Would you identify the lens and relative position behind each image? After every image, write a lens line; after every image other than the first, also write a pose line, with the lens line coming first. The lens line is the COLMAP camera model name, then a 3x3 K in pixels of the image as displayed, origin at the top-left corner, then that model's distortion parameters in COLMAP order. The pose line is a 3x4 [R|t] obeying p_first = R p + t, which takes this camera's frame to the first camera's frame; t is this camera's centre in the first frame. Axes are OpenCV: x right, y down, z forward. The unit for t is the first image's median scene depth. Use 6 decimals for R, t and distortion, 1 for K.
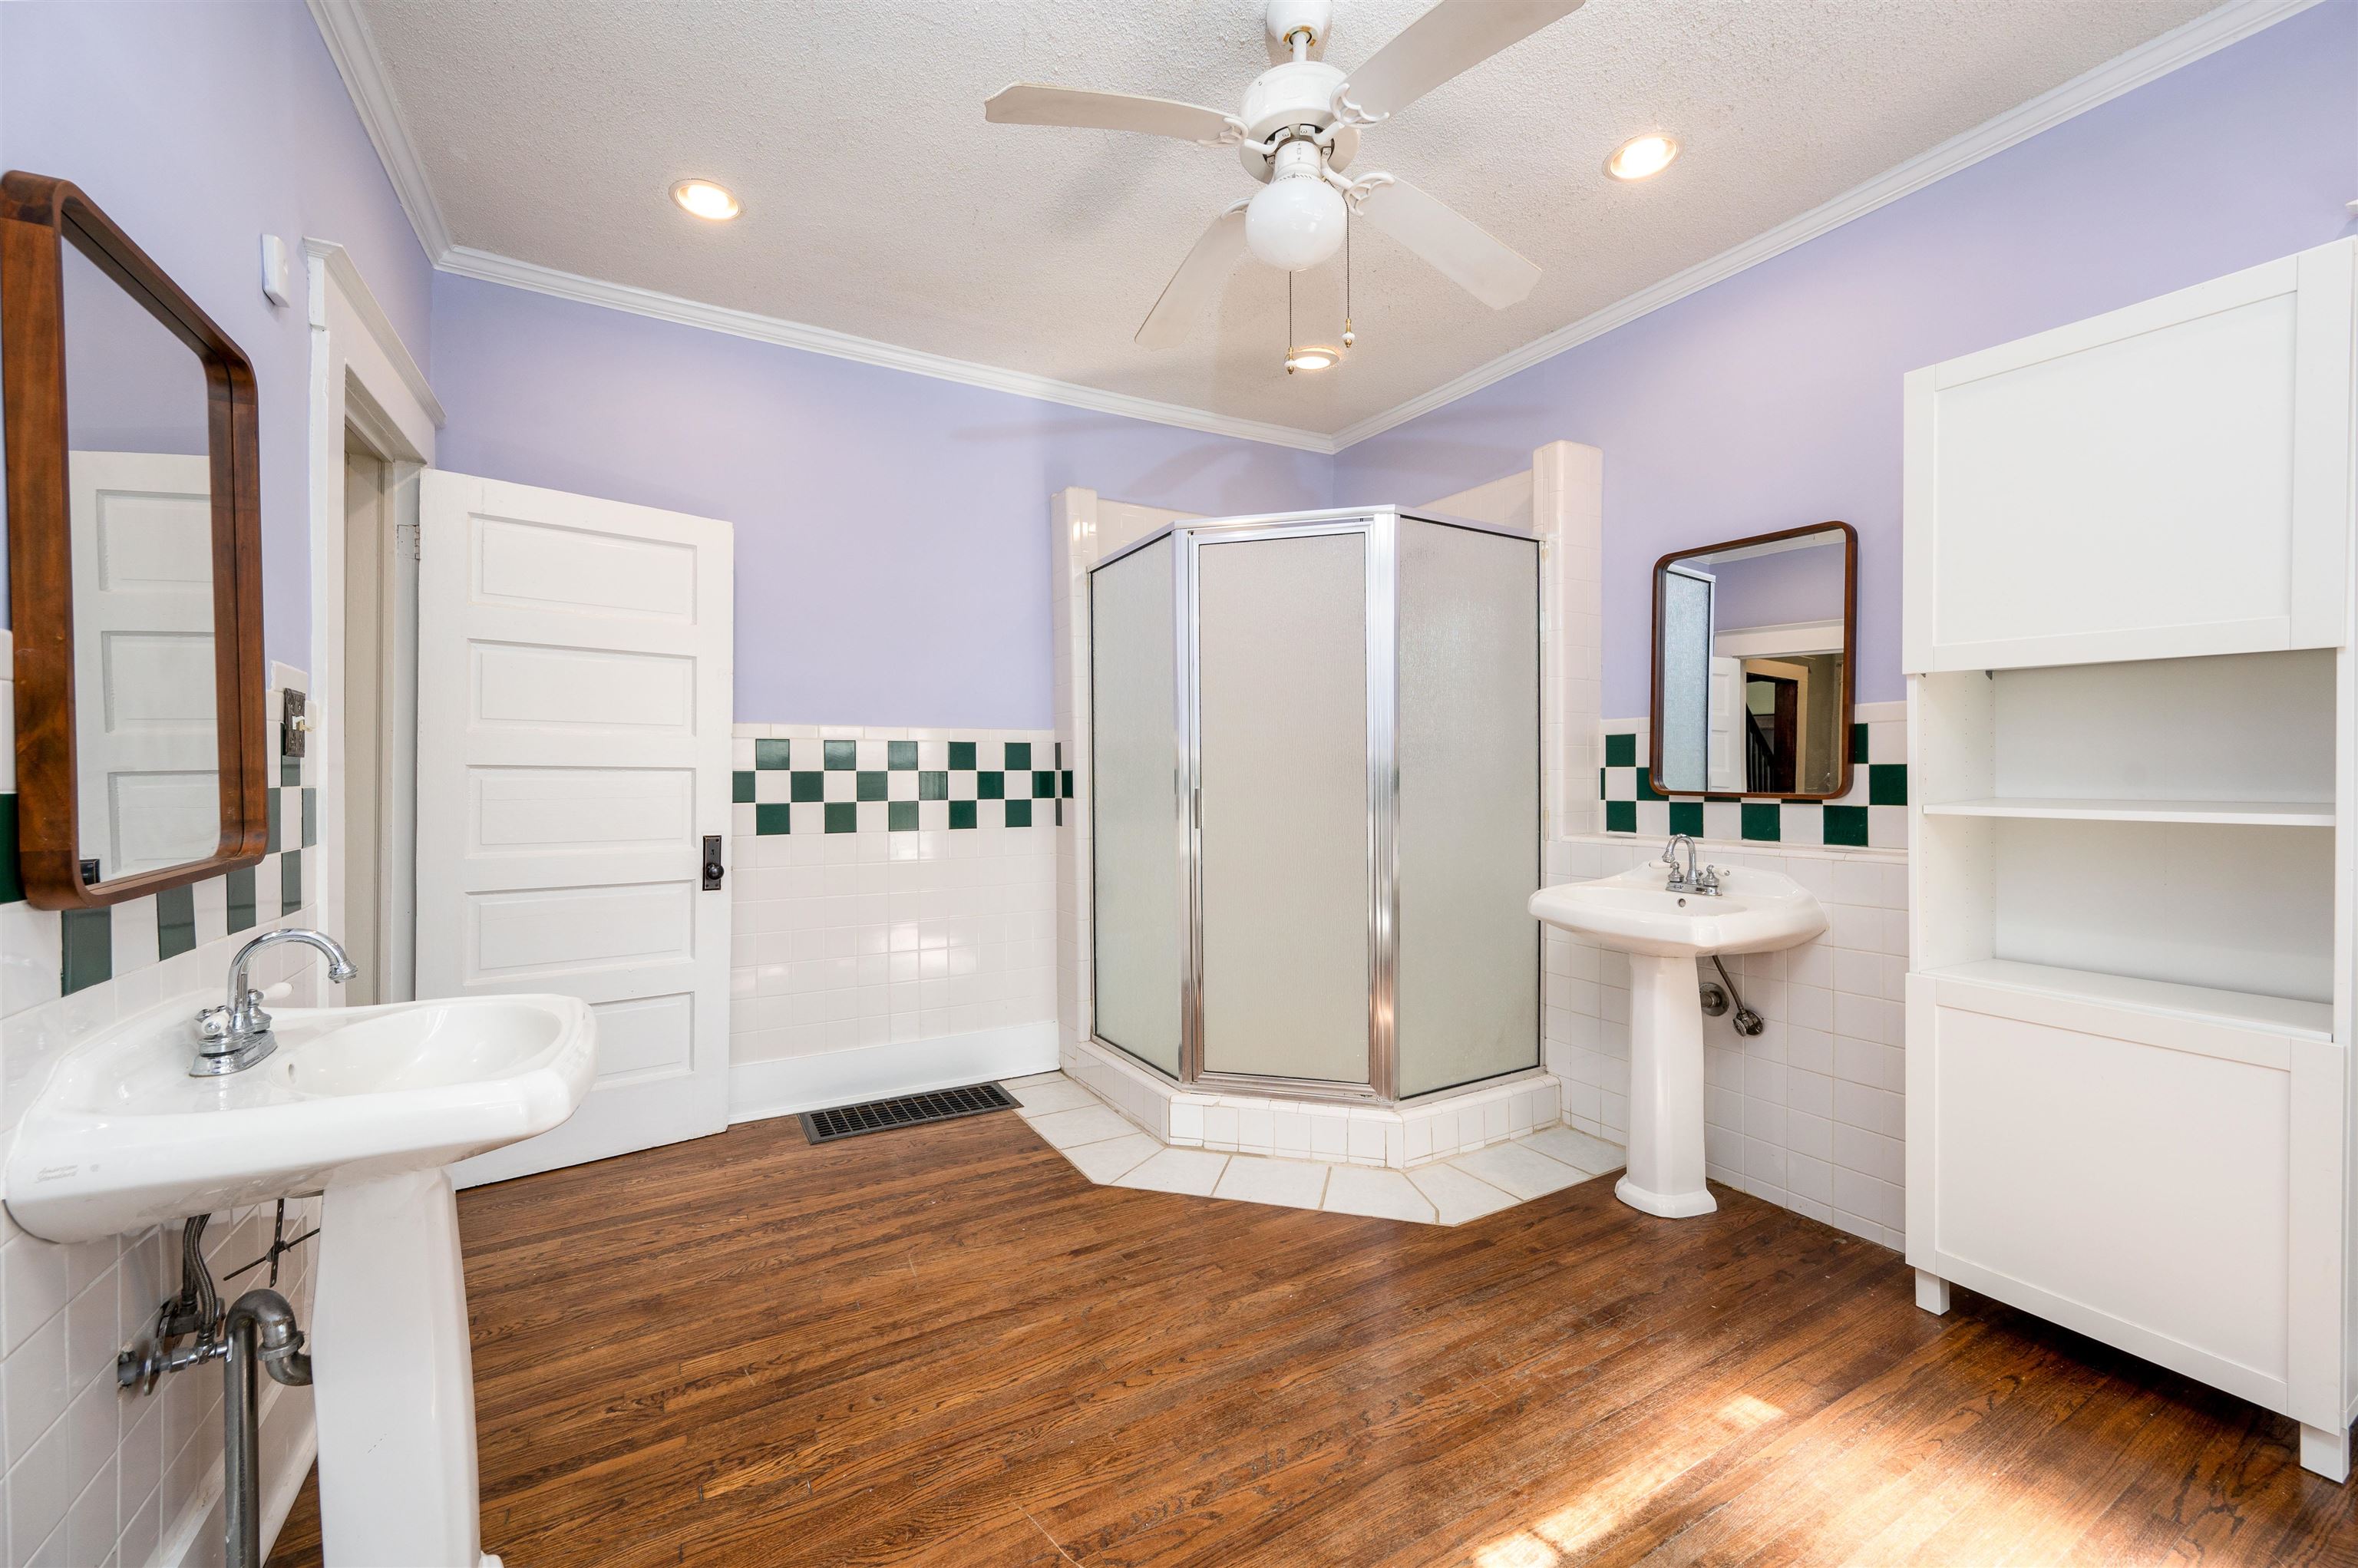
lens RADIAL K [[932.7, 0, 1171.3], [0, 932.7, 779.2], [0, 0, 1]] dist [-0.000023, 0.000366]
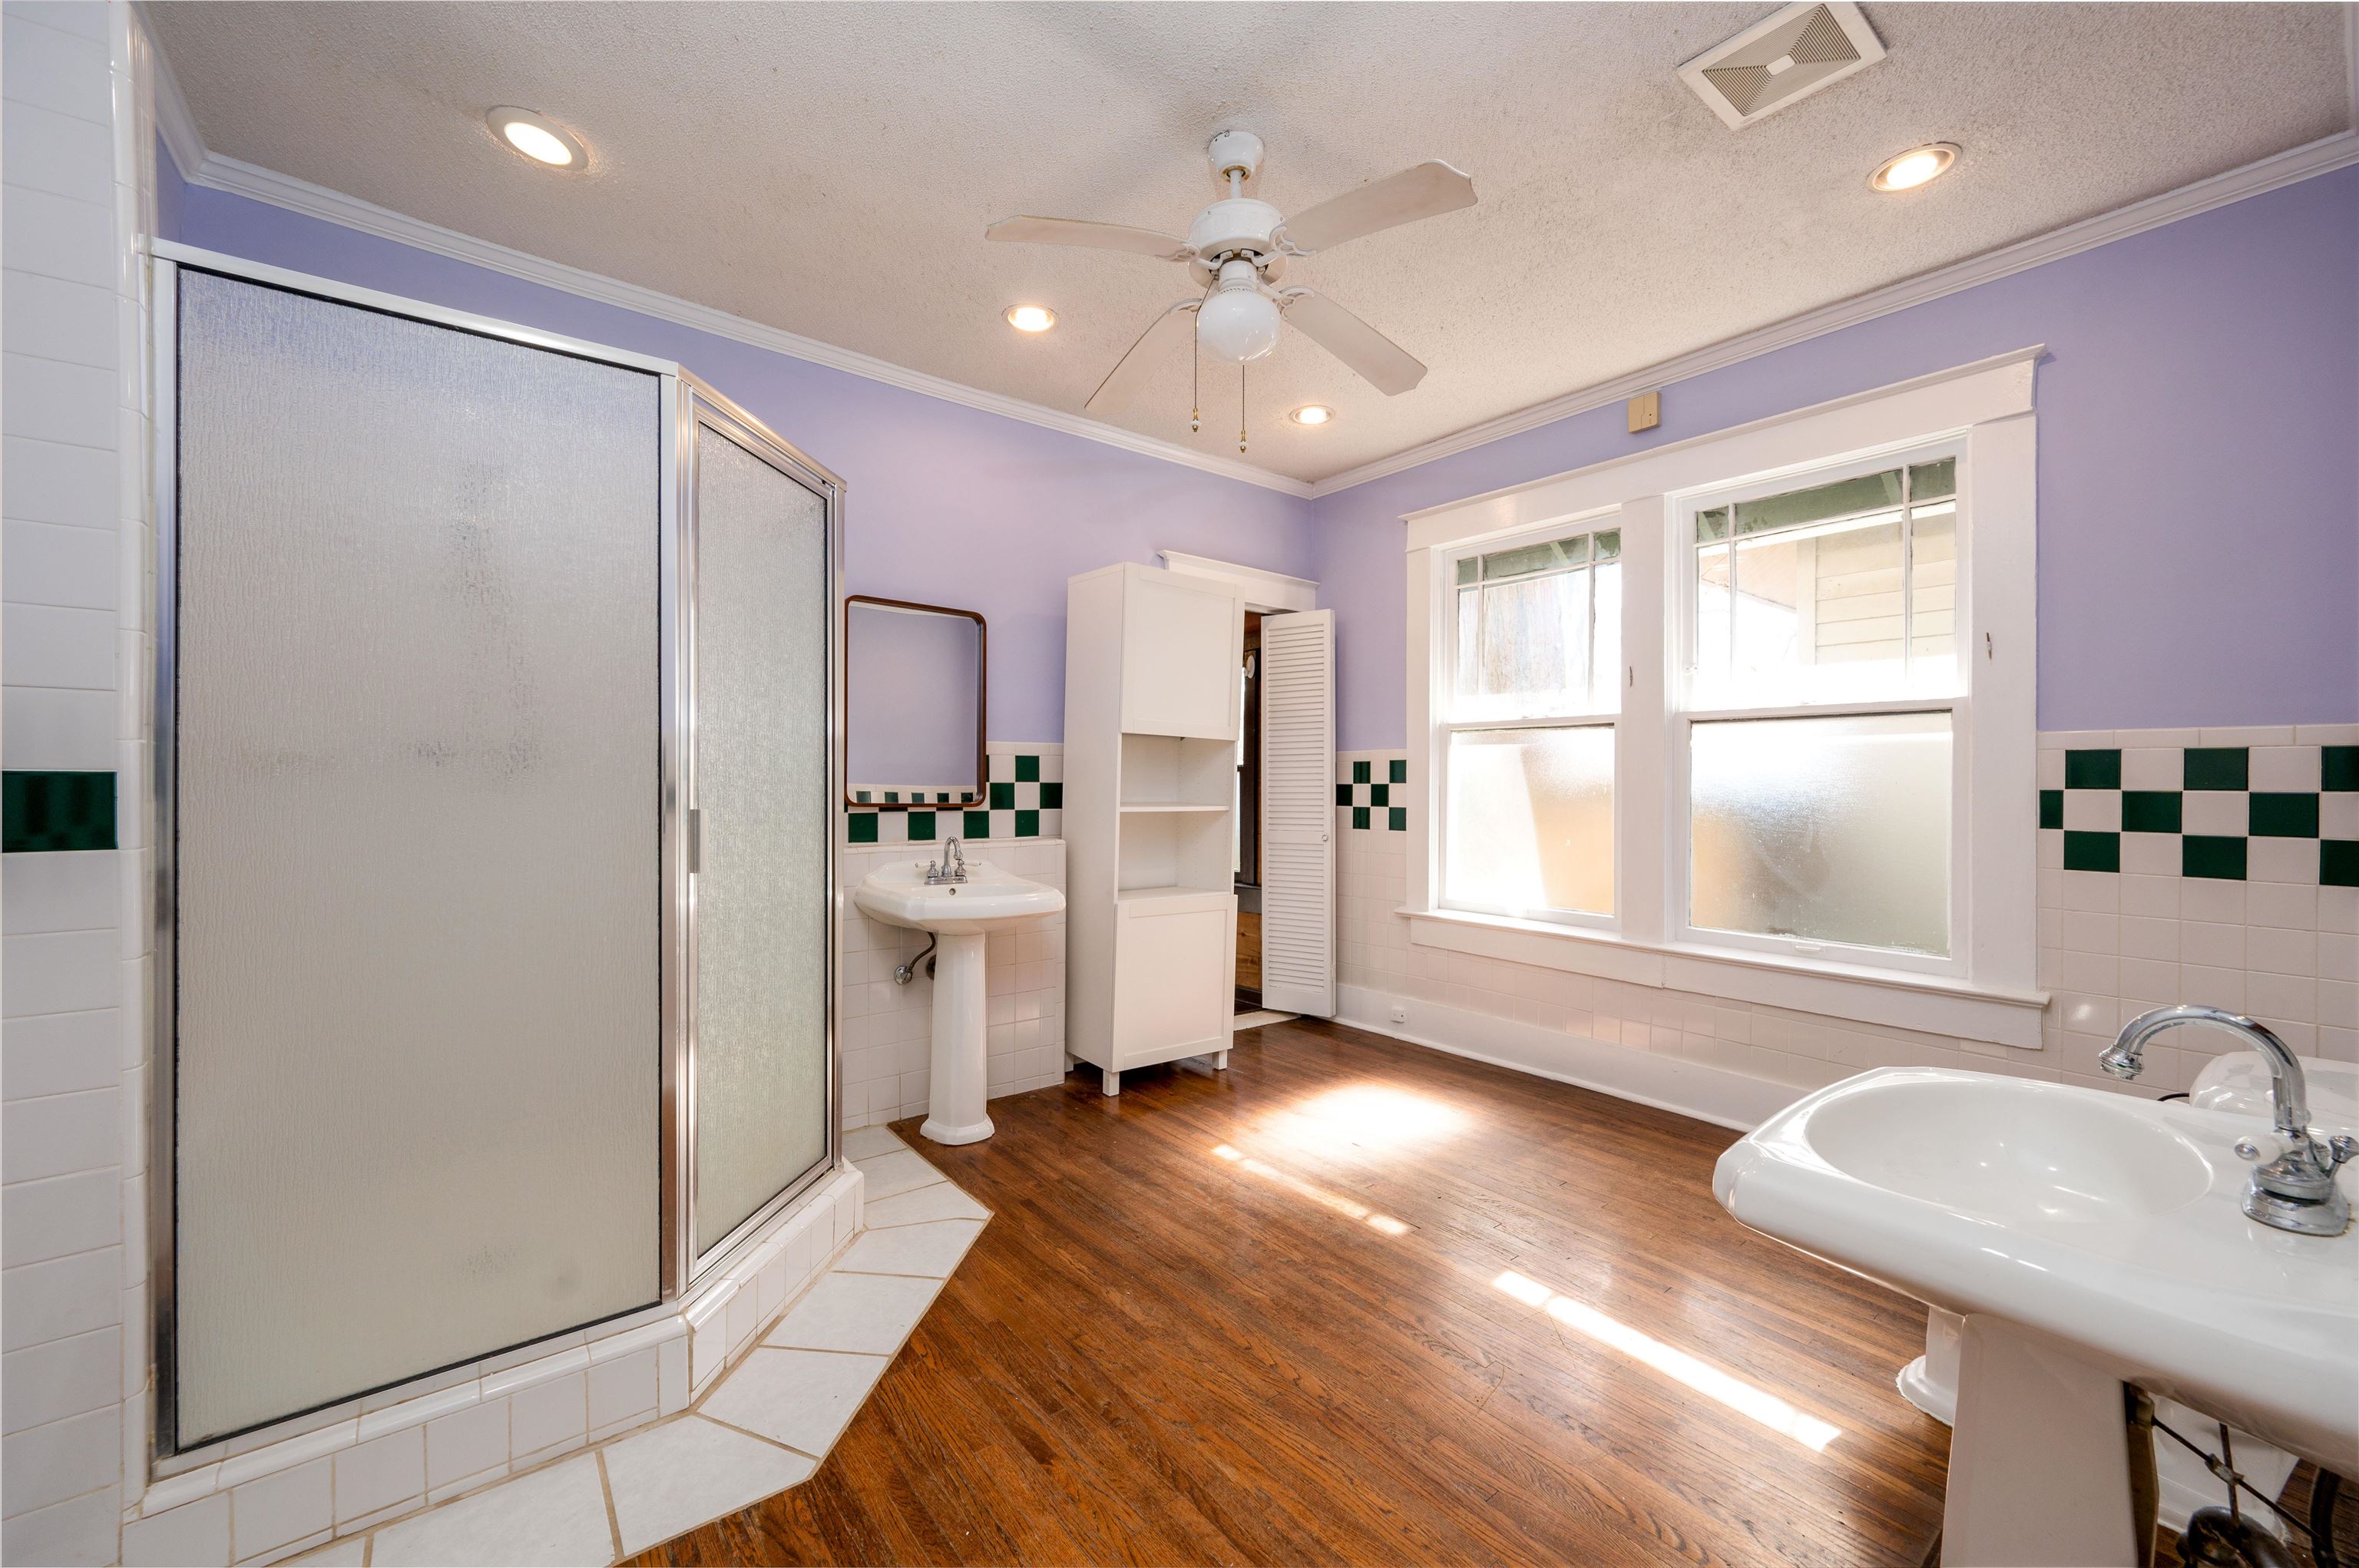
lens RADIAL K [[933.1, 0, 1167.1], [0, 933.1, 794.4], [0, 0, 1]] dist [-0.000023, 0.000366]
pose [[-0.140904, -0.006016, 0.990005, -0.808801], [0.005416, 0.999962, 0.006847, -0.005339], [-0.990008, 0.006327, -0.140866, 0.989737]]
